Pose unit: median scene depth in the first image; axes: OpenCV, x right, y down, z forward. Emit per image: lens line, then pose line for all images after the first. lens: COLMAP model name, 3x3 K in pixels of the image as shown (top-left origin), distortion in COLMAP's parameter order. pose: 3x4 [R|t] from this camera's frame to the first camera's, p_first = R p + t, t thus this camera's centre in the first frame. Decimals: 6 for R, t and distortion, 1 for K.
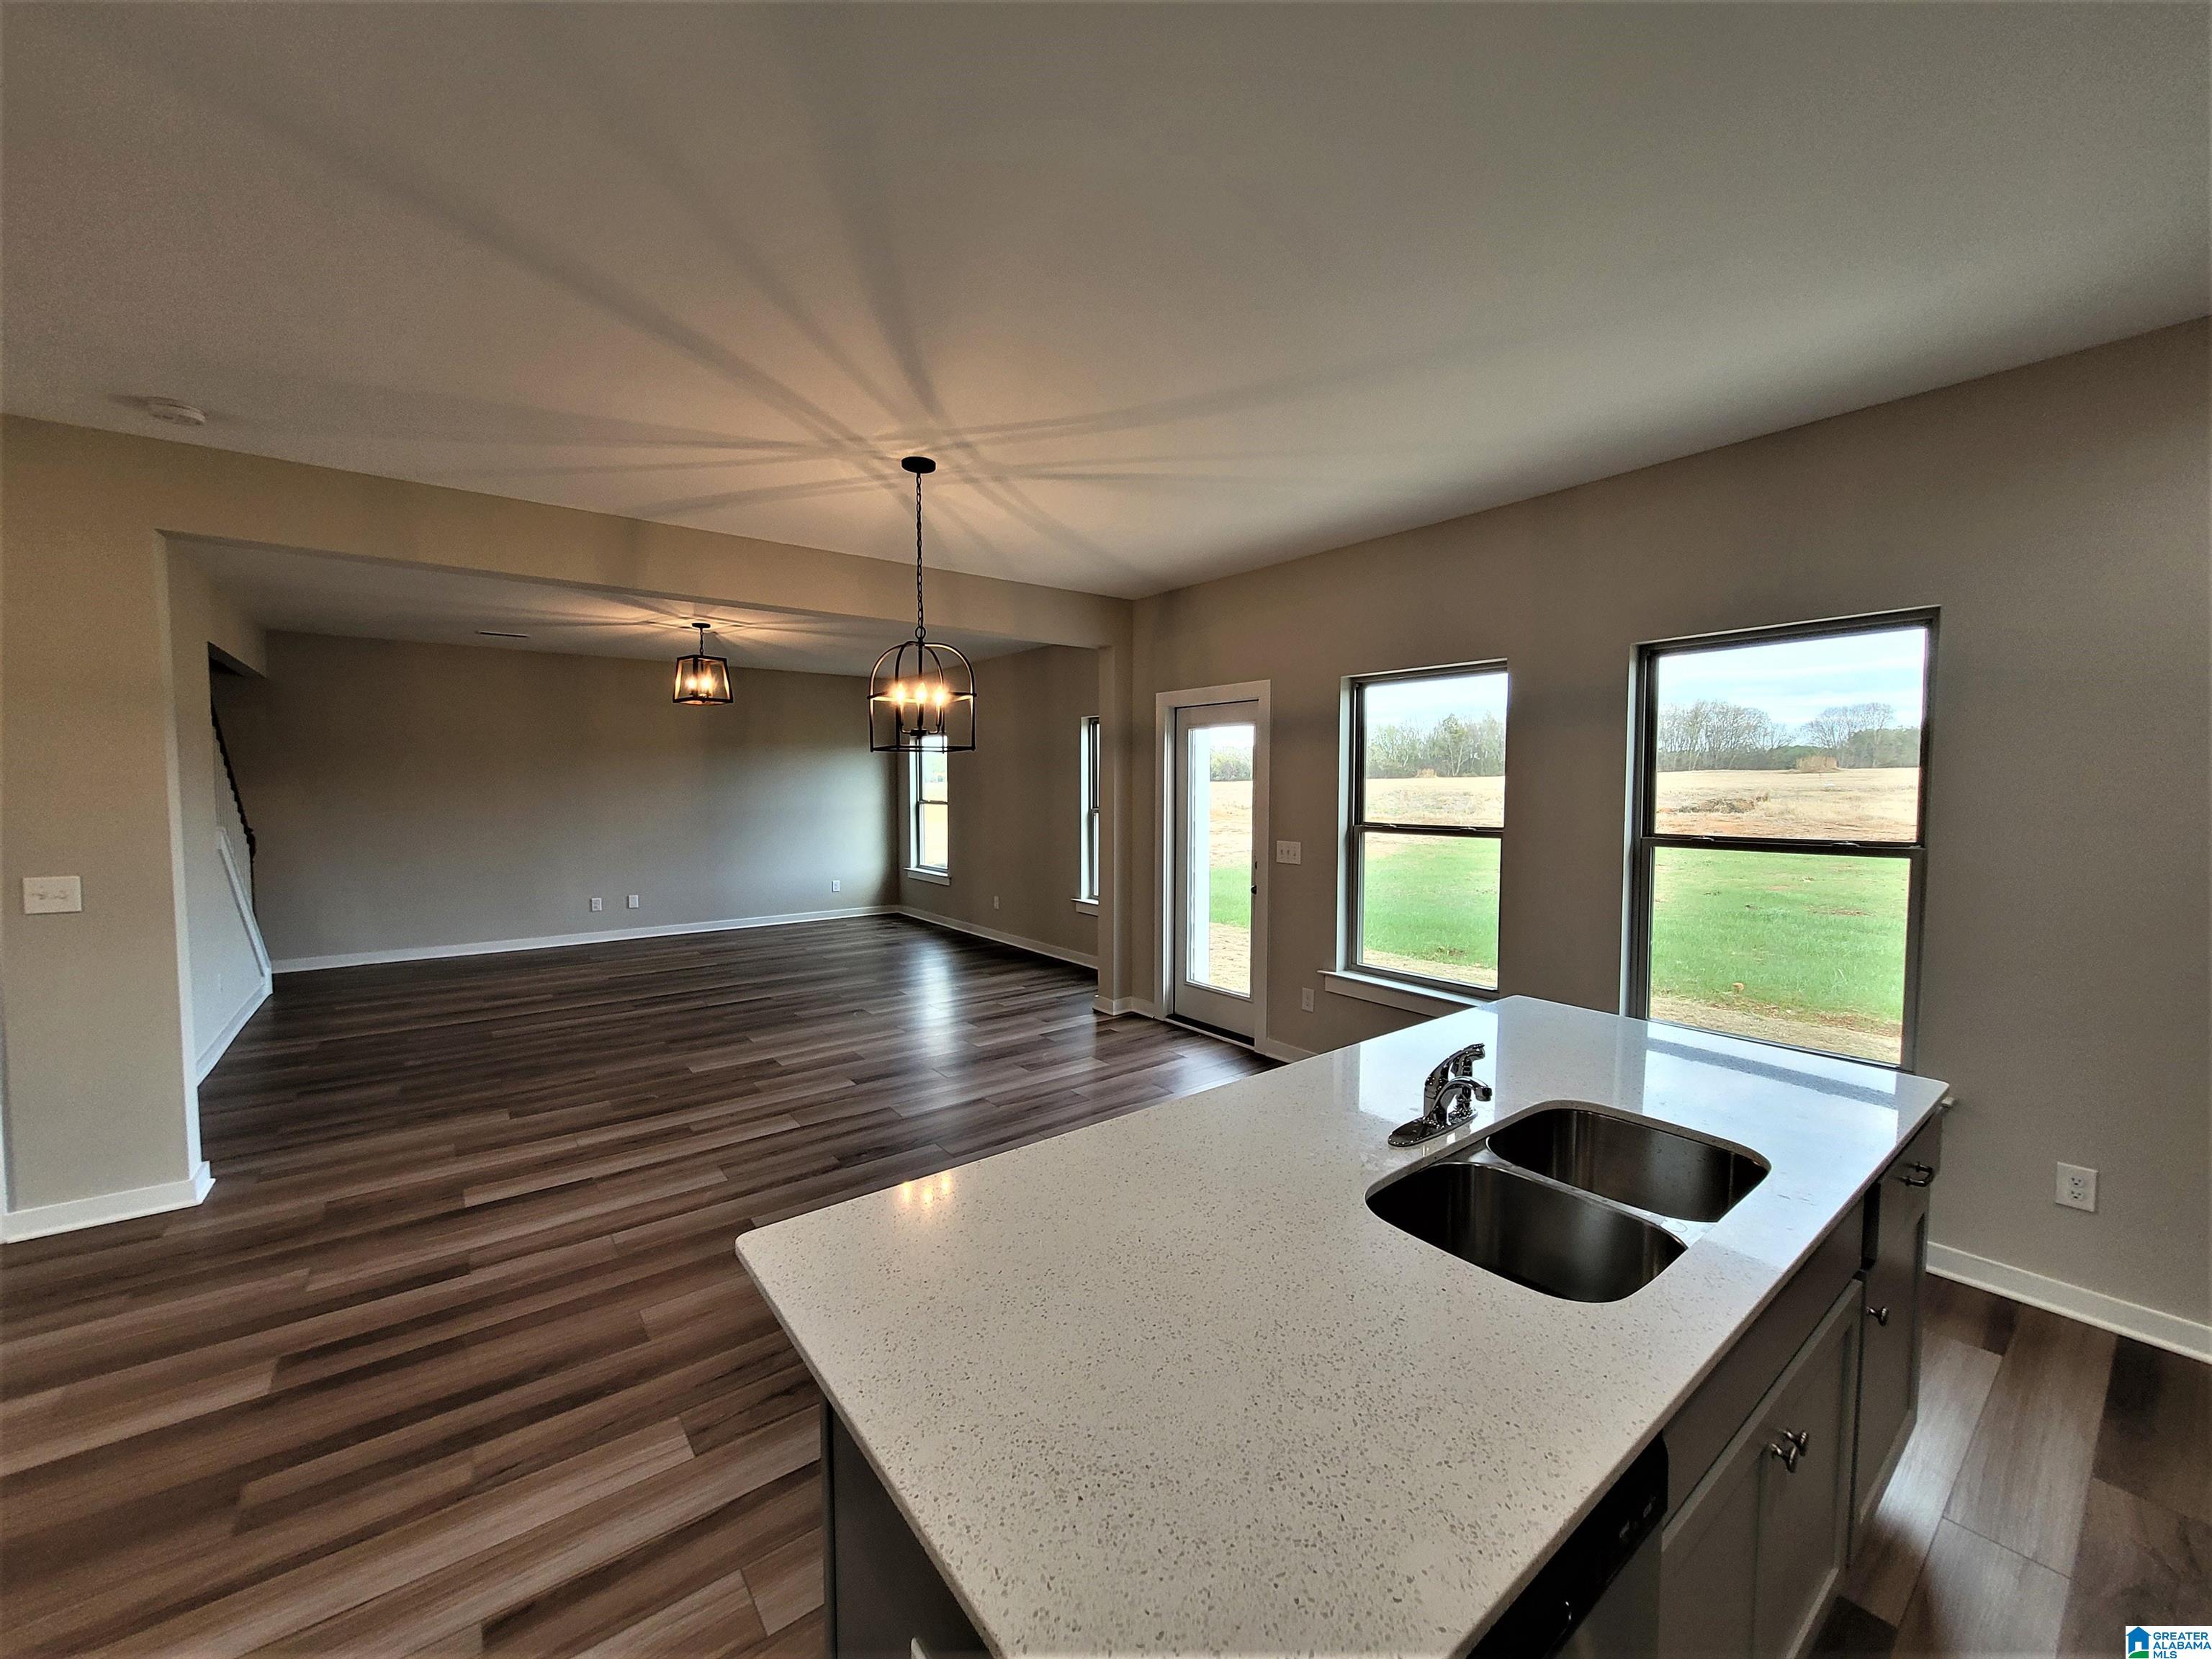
lens RADIAL K [[867.7, 0, 1114.3], [0, 867.7, 830.2], [0, 0, 1]] dist [-0.000359, -0.000357]
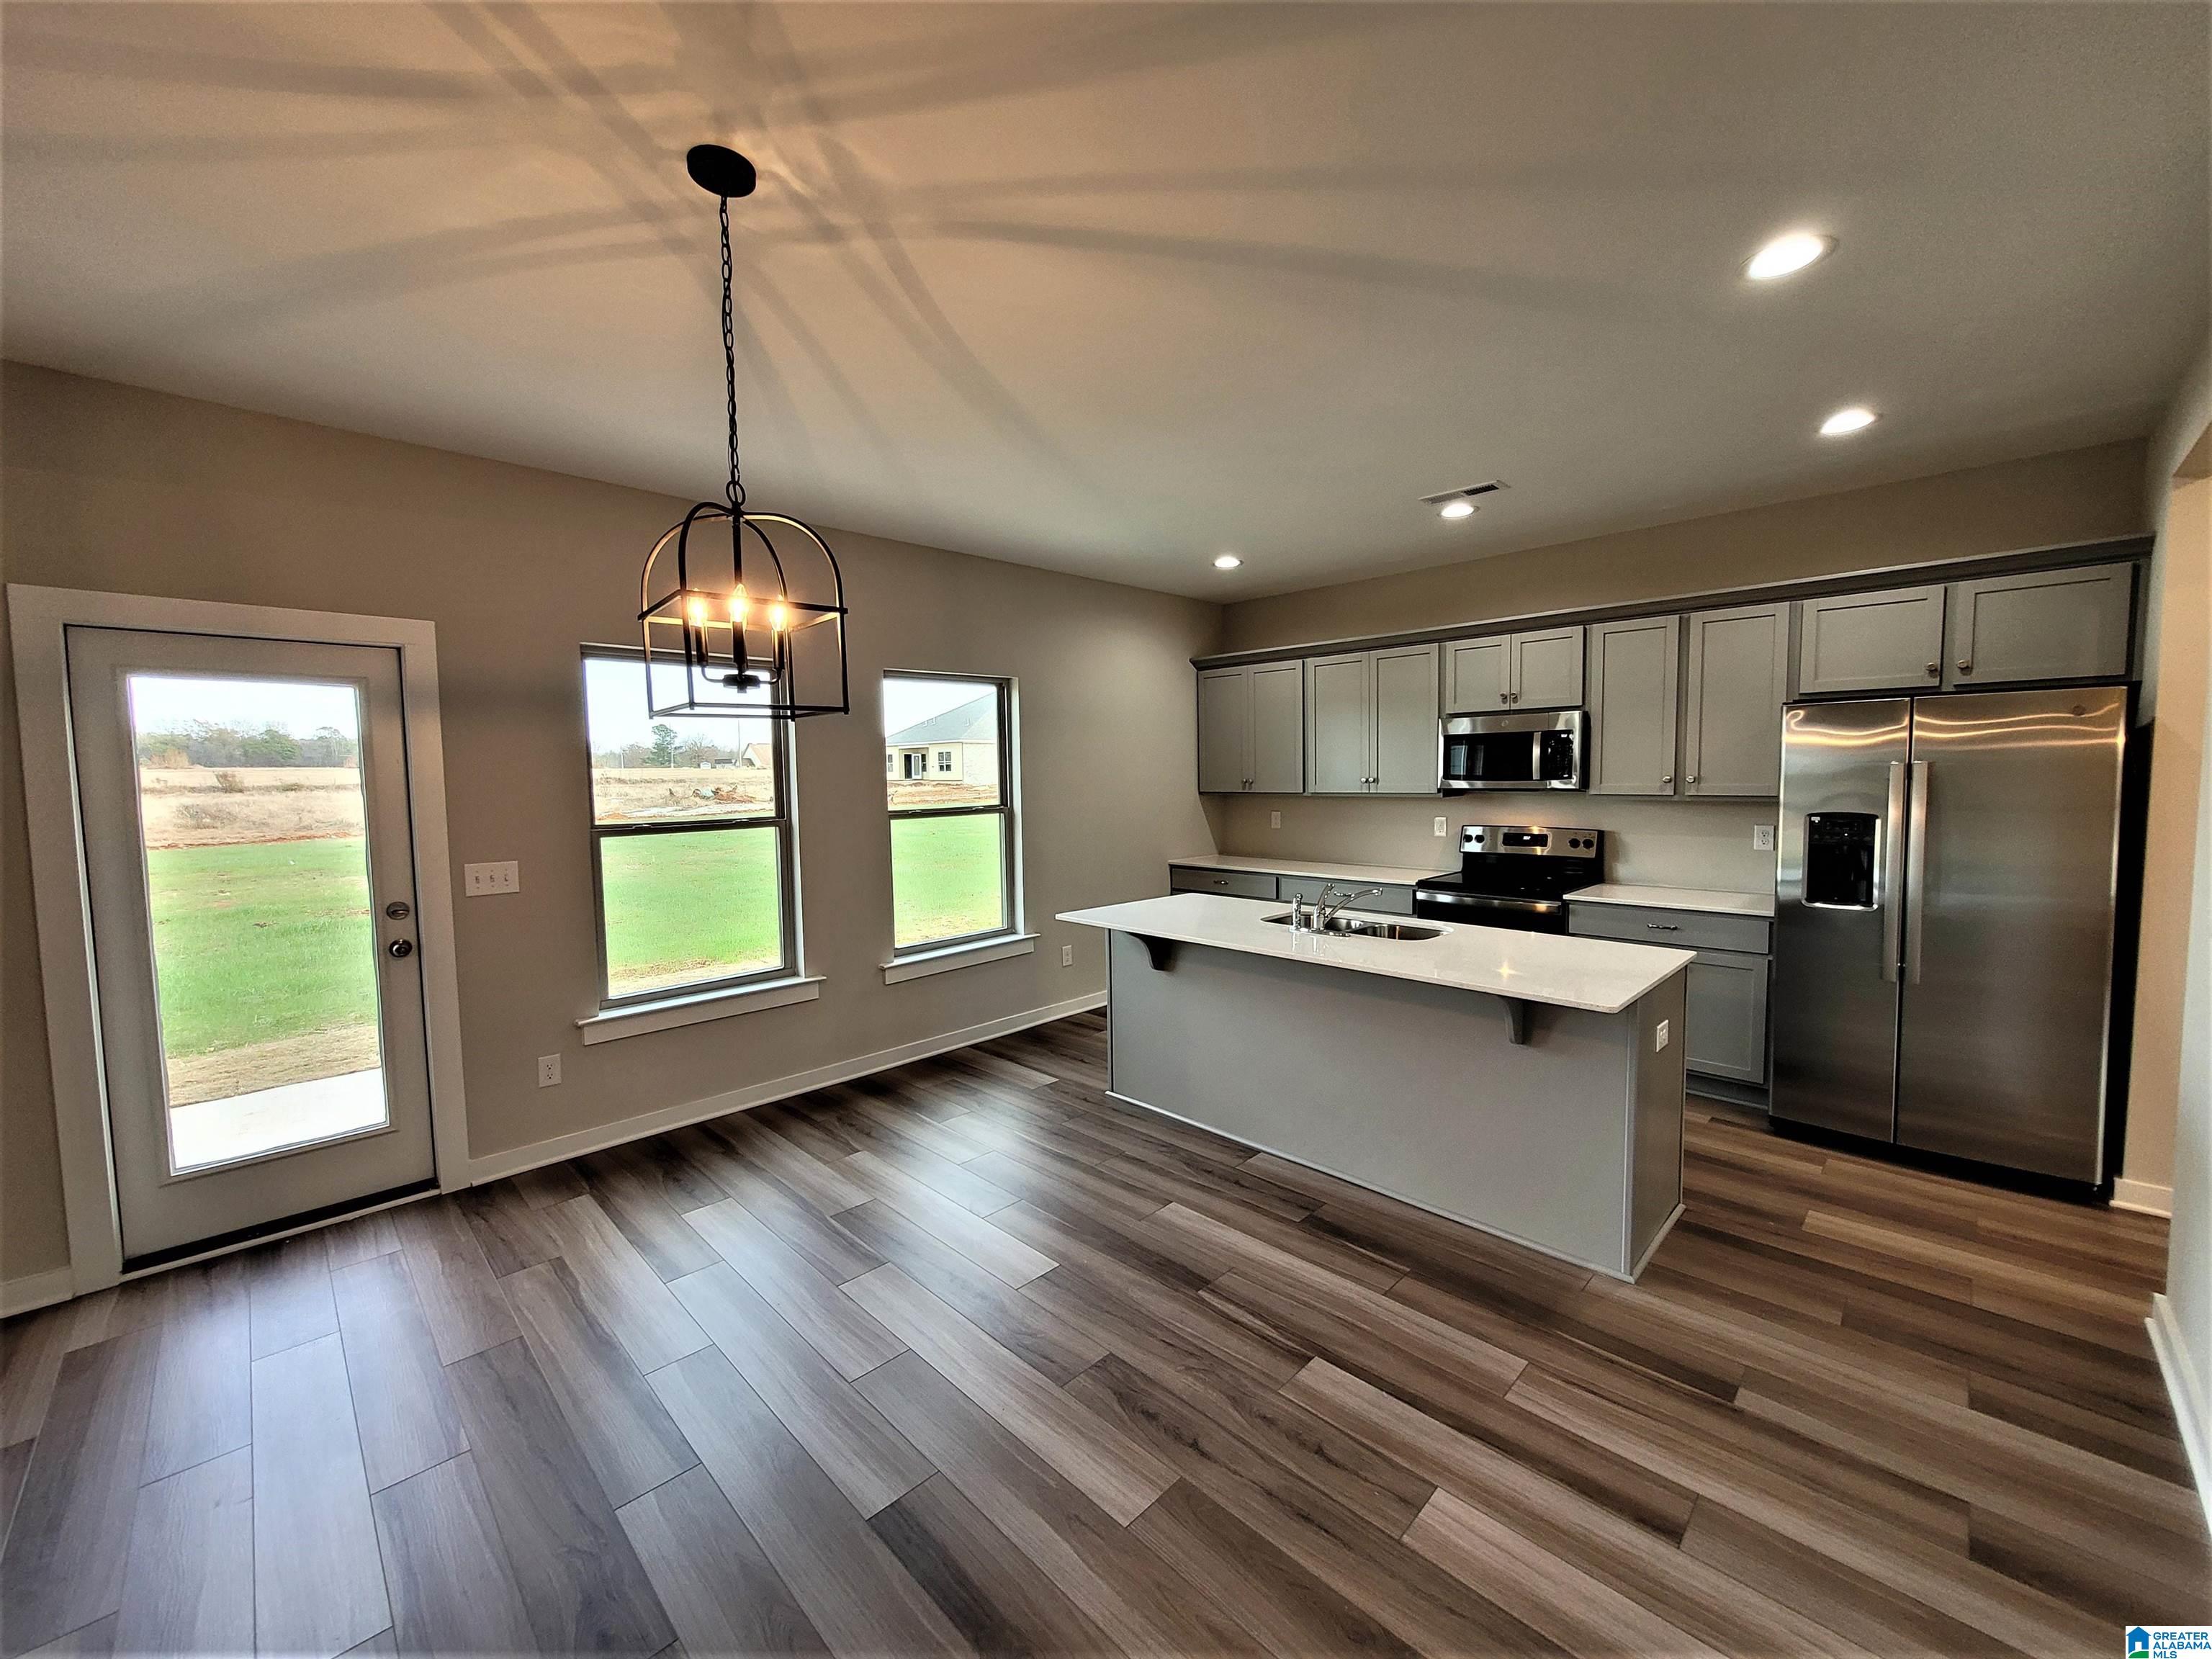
lens RADIAL K [[867.7, 0, 1114.3], [0, 867.7, 830.2], [0, 0, 1]] dist [-0.000359, -0.000357]
pose [[-0.127335, -0.065422, 0.989700, -0.618745], [0.068216, 0.994882, 0.074541, -0.034485], [-0.989511, 0.077005, -0.122220, 0.660273]]
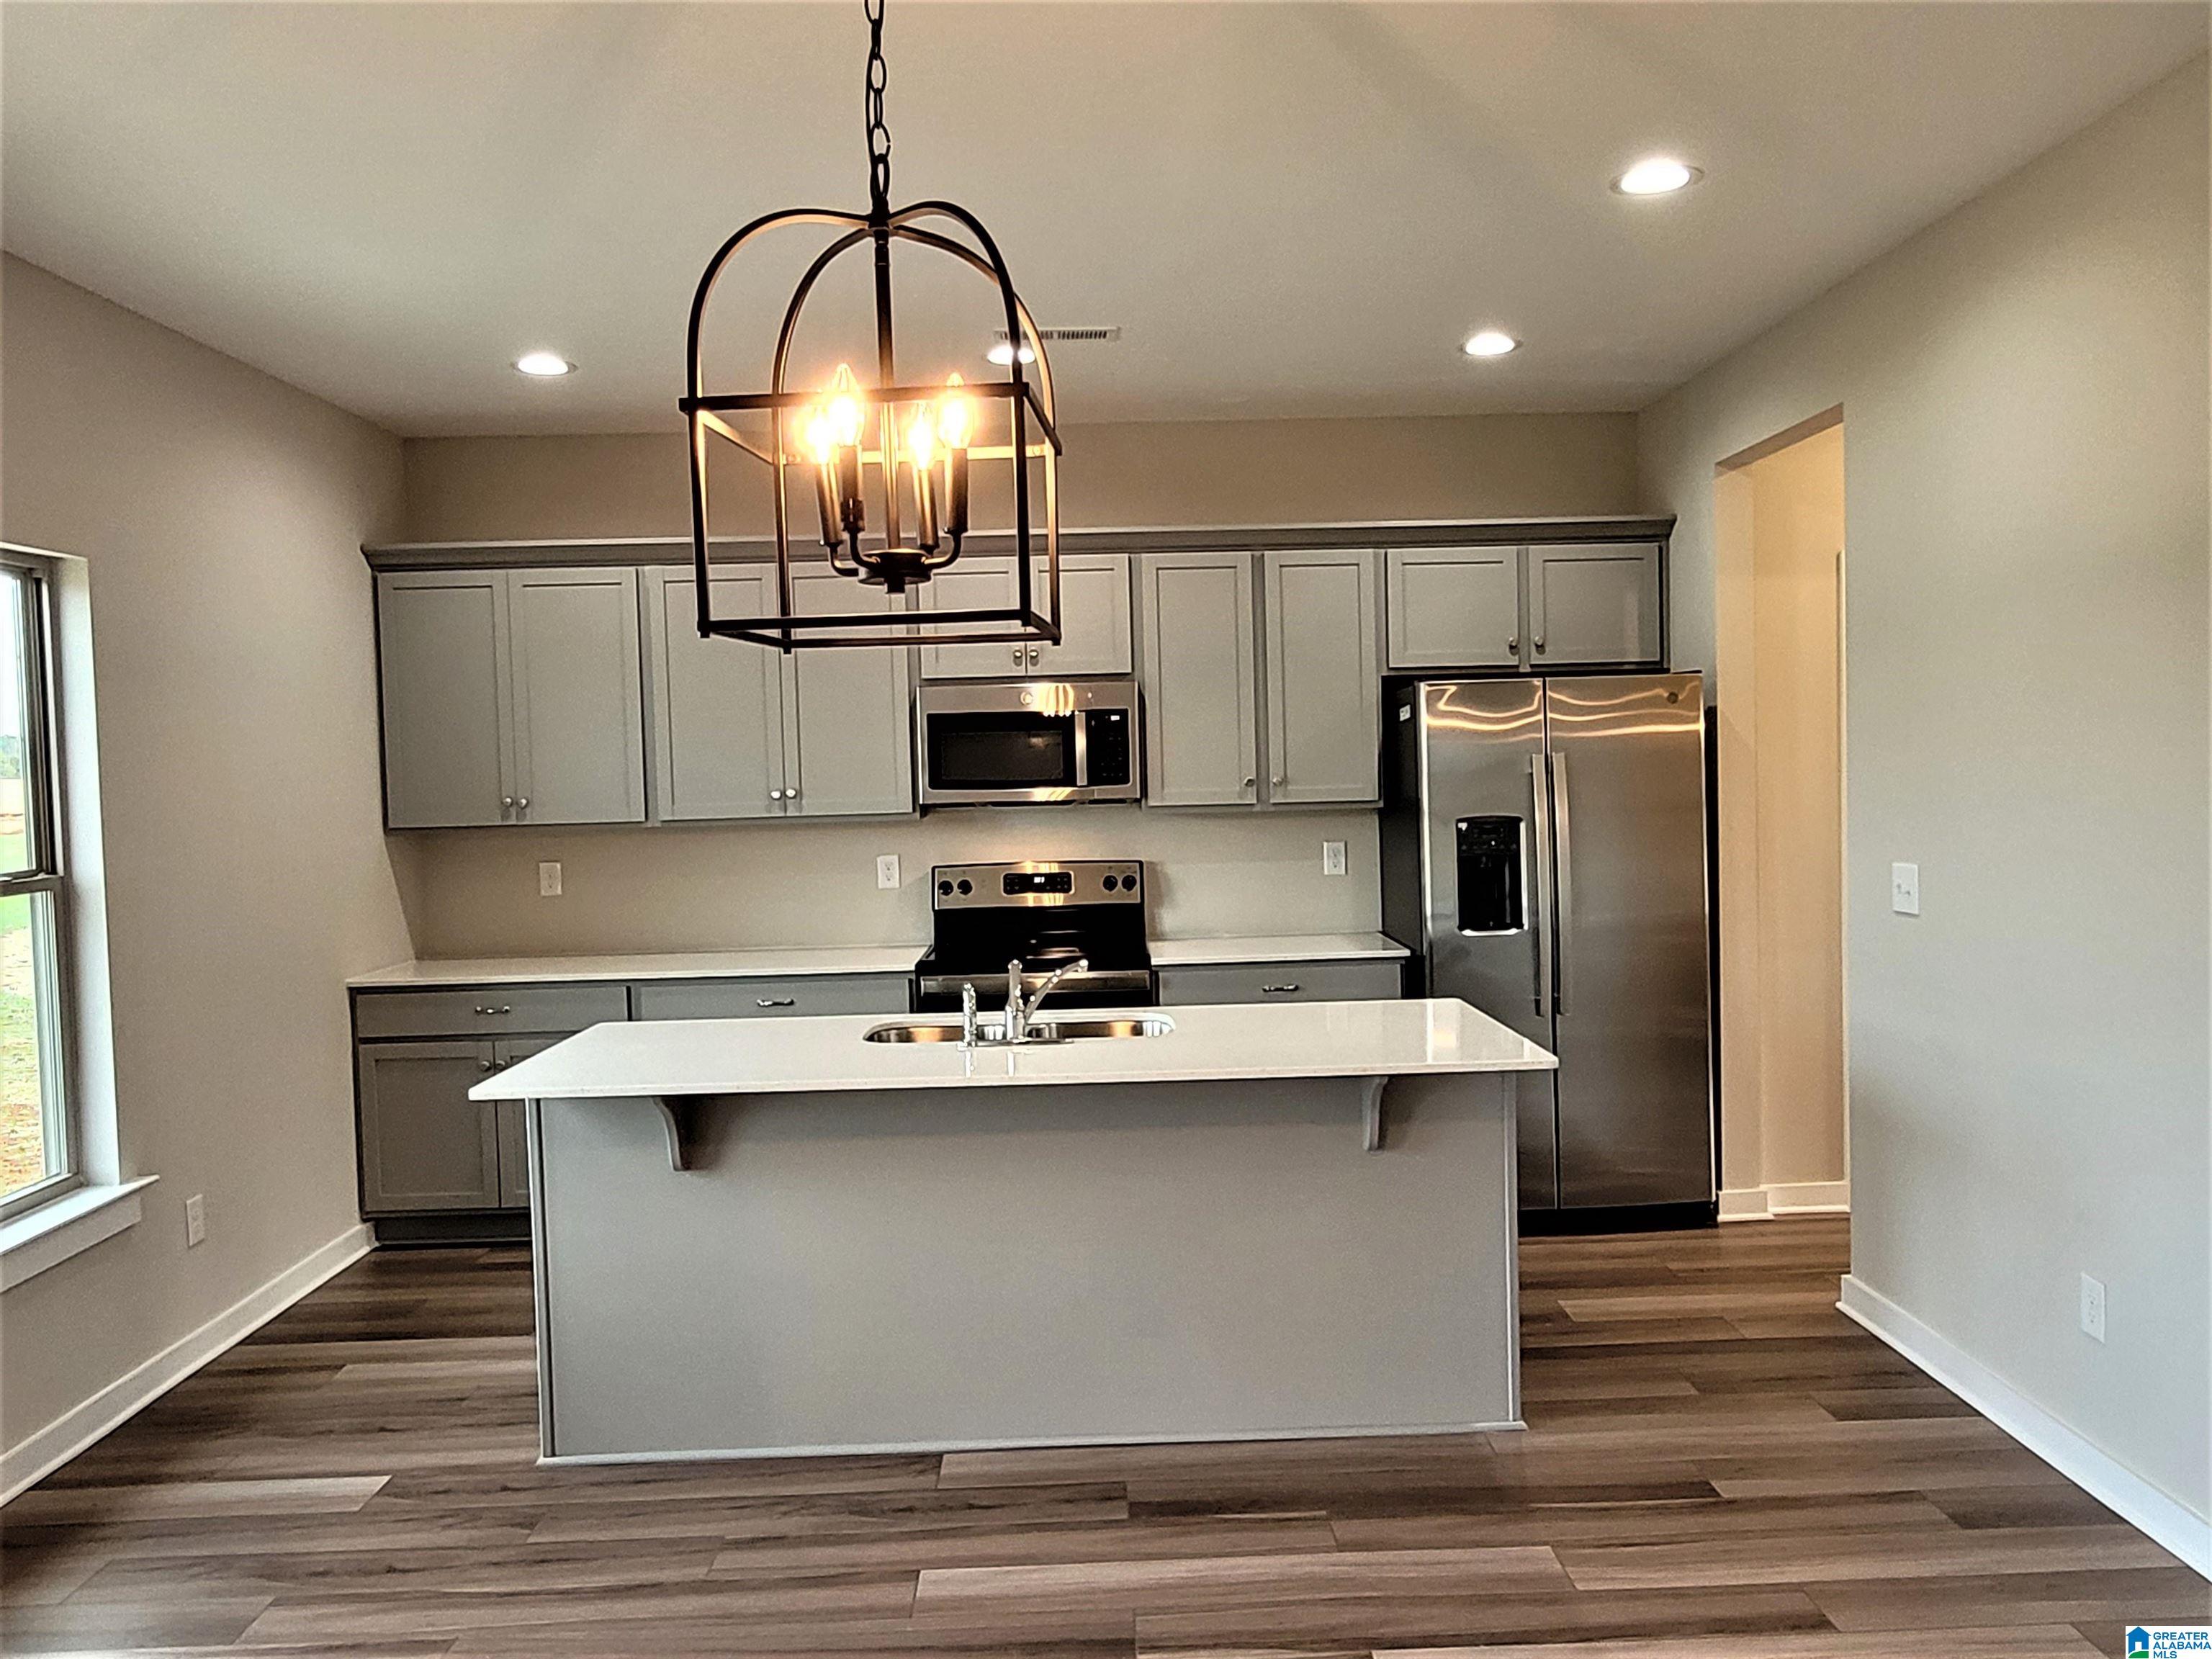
lens RADIAL K [[1701.0, 0, 1128.9], [0, 1701.0, 839.7], [0, 0, 1]] dist [-0.004298, 0.000630]
pose [[-0.805034, -0.004319, 0.593214, -0.452029], [0.059387, 0.994364, 0.087831, -0.055183], [-0.590249, 0.105936, -0.800240, 1.071978]]
